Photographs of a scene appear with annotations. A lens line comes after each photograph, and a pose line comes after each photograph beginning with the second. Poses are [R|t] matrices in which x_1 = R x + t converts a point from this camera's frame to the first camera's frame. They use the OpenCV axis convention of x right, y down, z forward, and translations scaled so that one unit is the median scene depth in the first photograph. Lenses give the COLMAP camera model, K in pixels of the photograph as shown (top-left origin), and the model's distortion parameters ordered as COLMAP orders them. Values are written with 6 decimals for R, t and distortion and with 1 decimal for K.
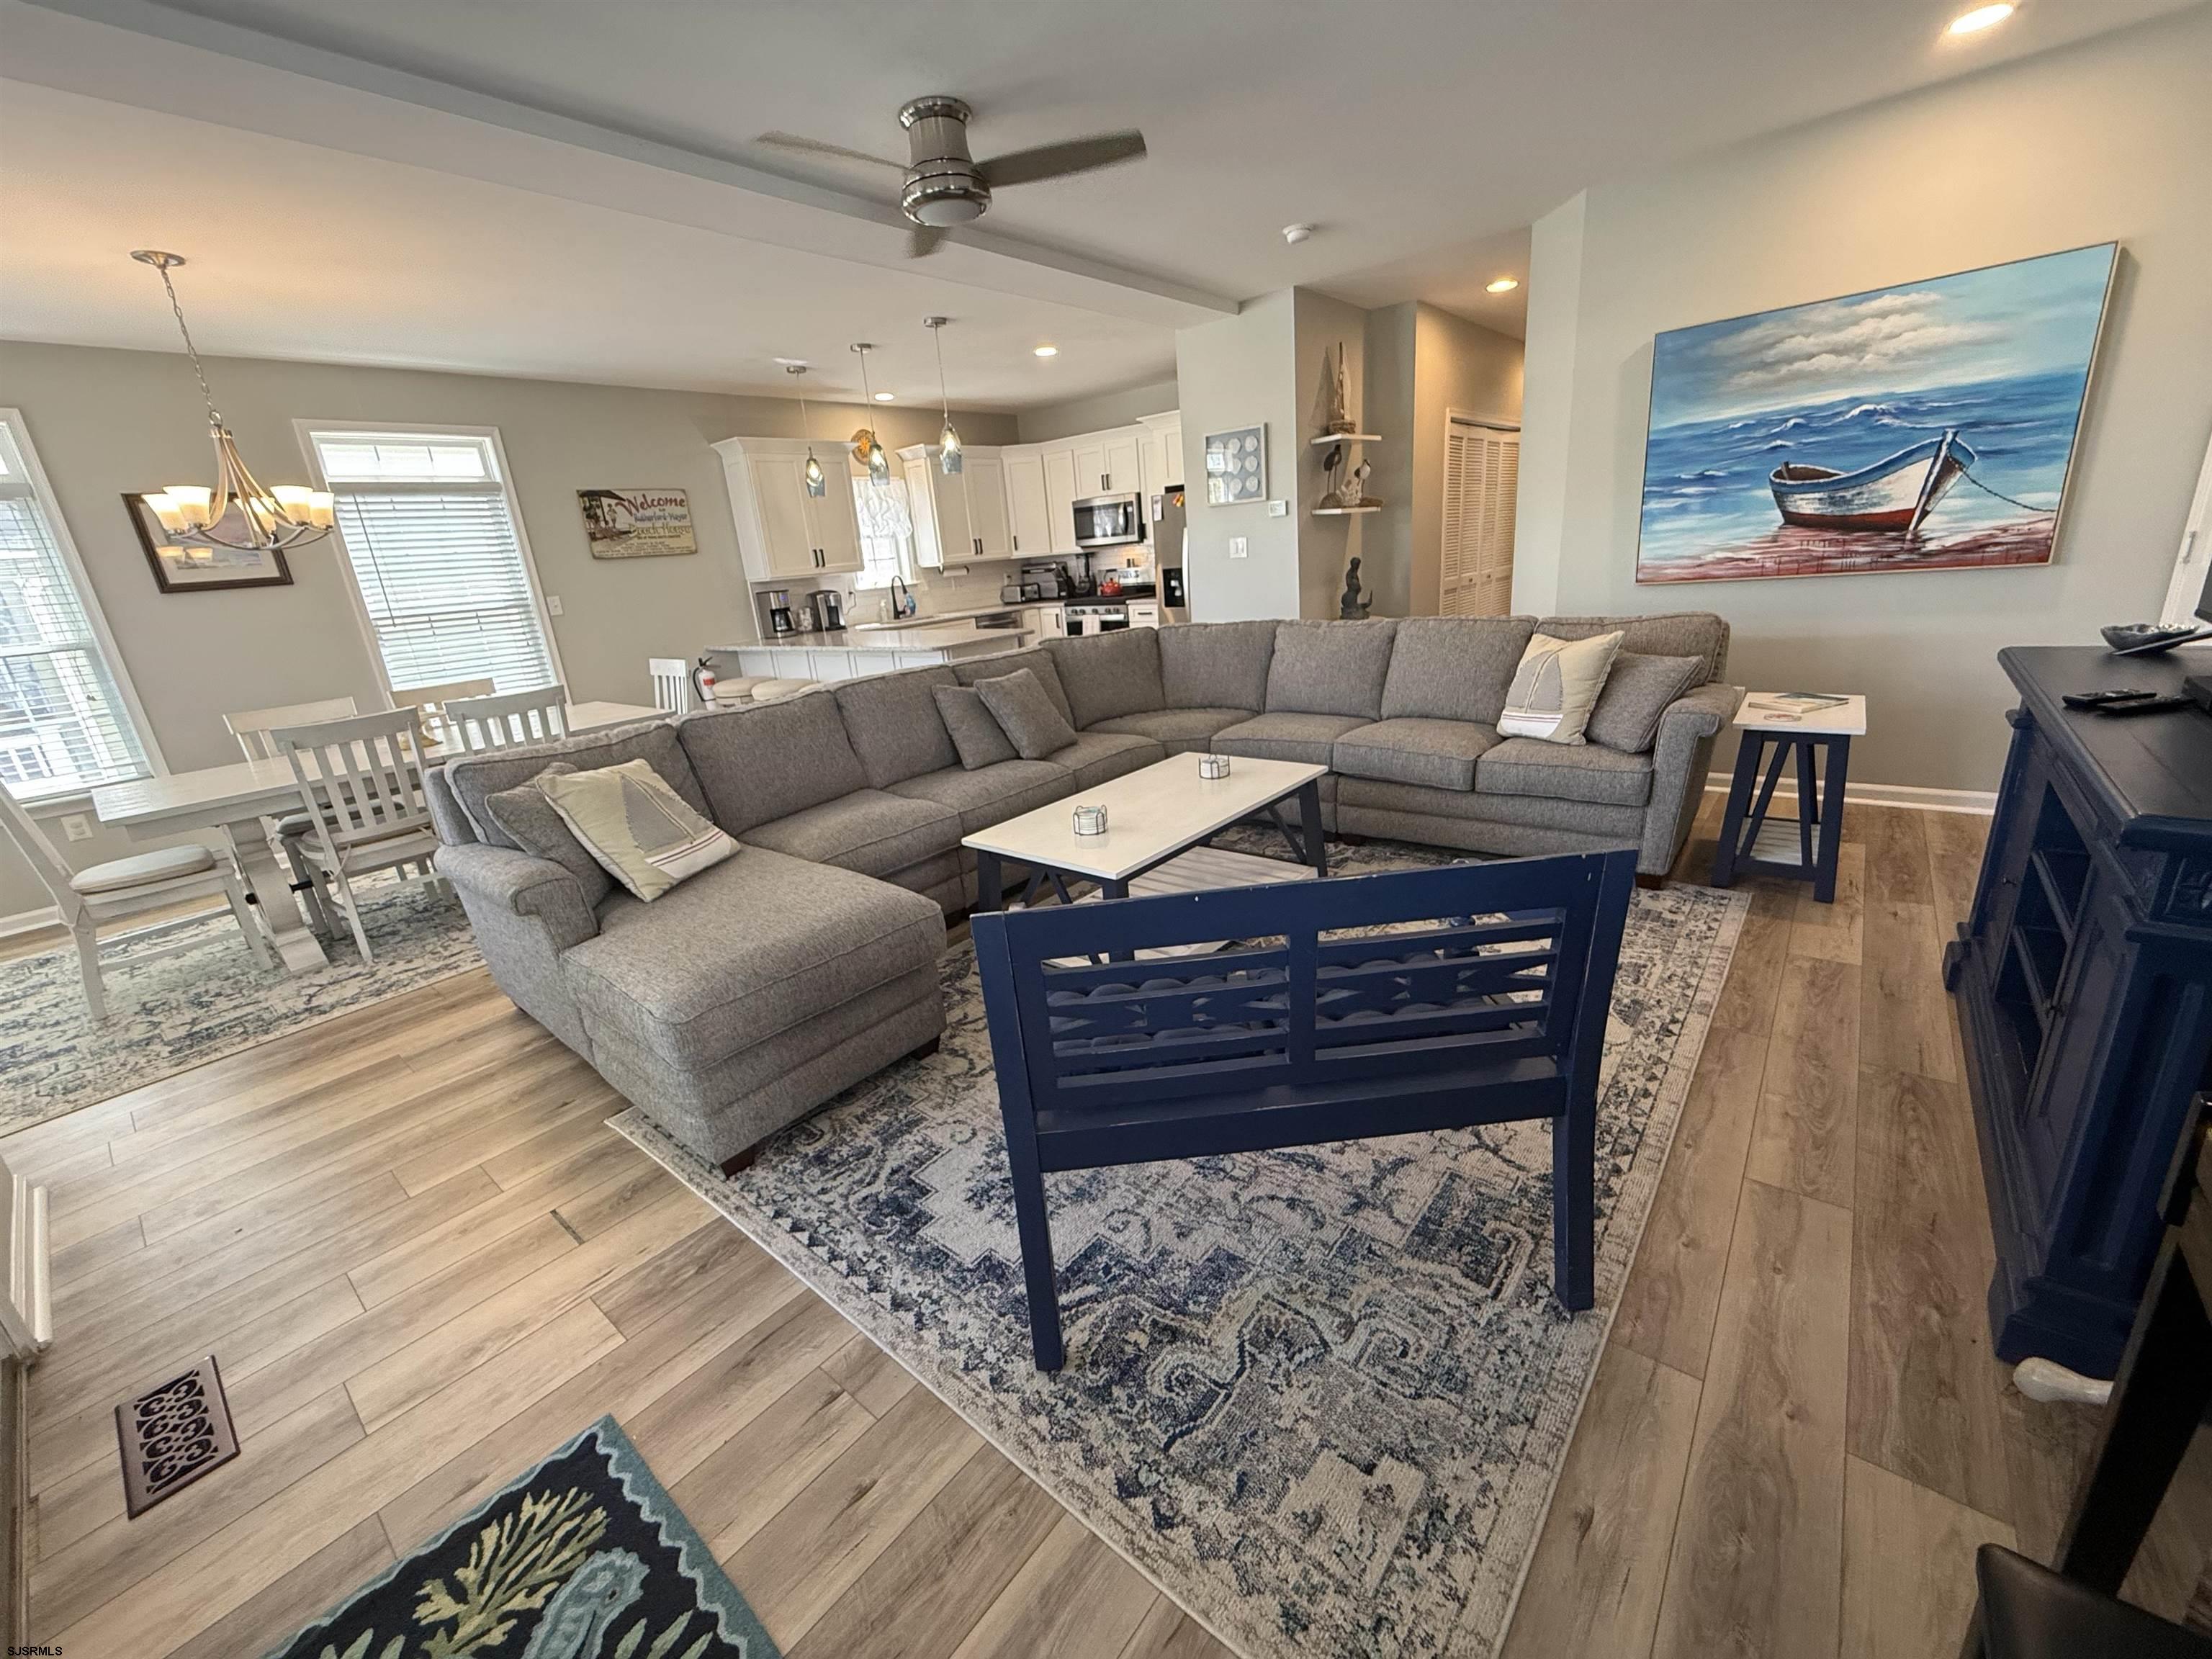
lens RADIAL K [[881.3, 0, 1098.8], [0, 881.3, 829.6], [0, 0, 1]] dist [0.000059, 0.000223]
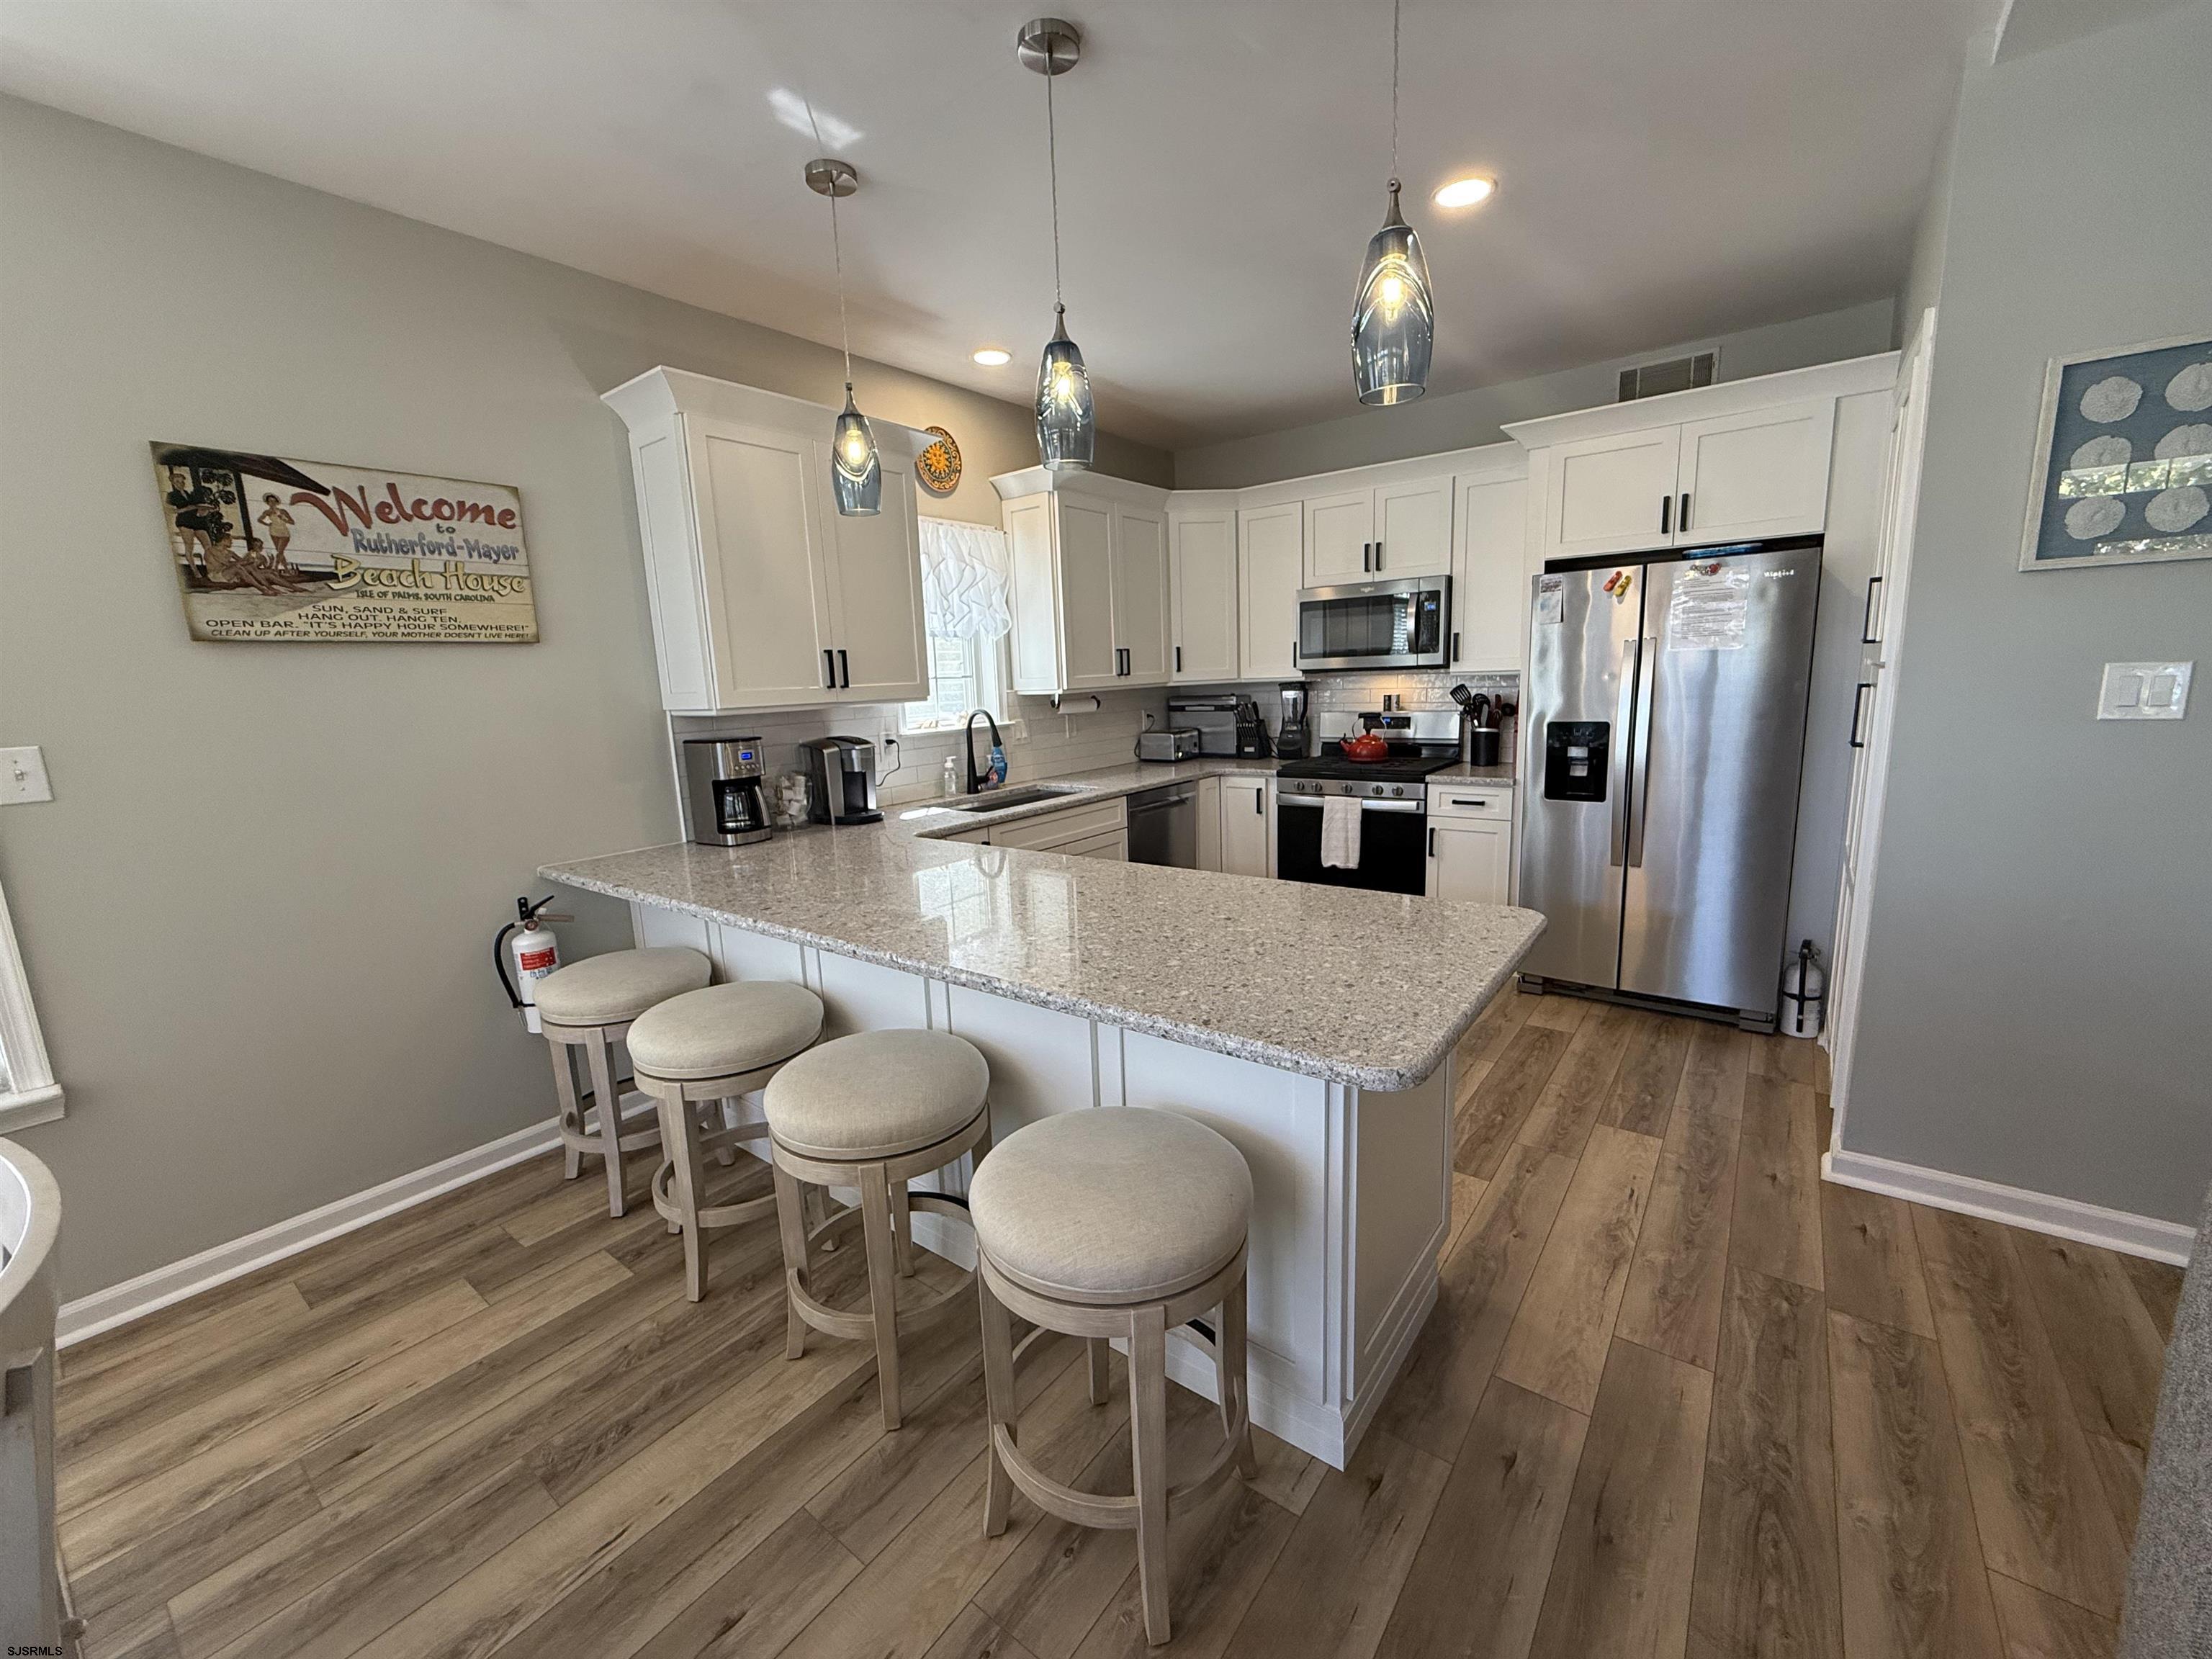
lens RADIAL K [[881.3, 0, 1099.7], [0, 881.3, 829.9], [0, 0, 1]] dist [0.000059, 0.000223]
pose [[0.998530, 0.035627, 0.040836, -0.243520], [-0.029743, 0.990183, -0.136575, -0.208036], [-0.045301, 0.135160, 0.989788, 0.687606]]
